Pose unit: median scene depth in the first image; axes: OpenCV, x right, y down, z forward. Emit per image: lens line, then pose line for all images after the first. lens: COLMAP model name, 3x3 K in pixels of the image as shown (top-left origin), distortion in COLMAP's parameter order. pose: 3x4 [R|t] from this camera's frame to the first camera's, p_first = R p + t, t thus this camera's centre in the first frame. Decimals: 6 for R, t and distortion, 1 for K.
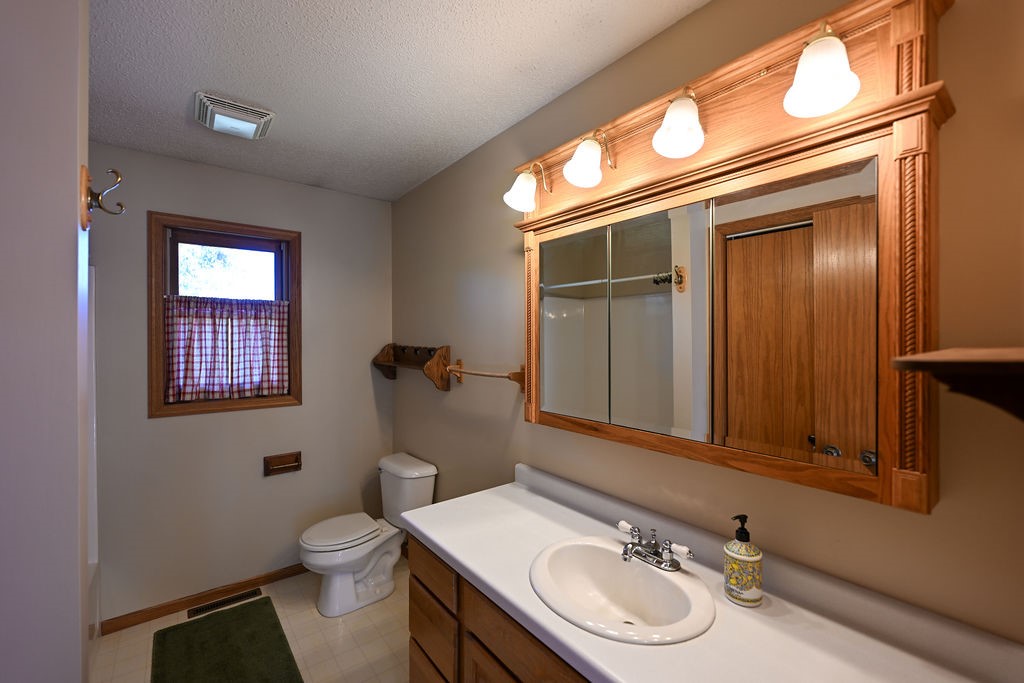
lens RADIAL K [[411.0, 0, 507.4], [0, 411.0, 341.8], [0, 0, 1]] dist [0.000940, -0.000807]
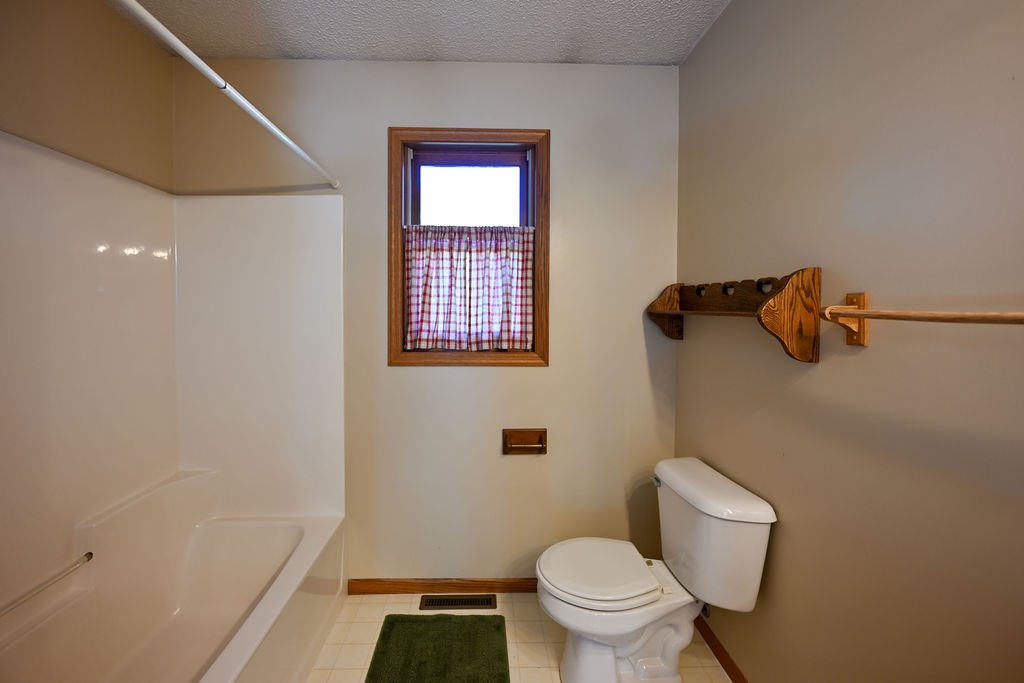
lens RADIAL K [[411.0, 0, 489.9], [0, 411.0, 324.6], [0, 0, 1]] dist [0.000940, -0.000807]
pose [[0.792262, 0.022732, -0.609757, -0.148108], [-0.005285, 0.999524, 0.030396, 0.062035], [0.610158, -0.020859, 0.792005, 0.385903]]
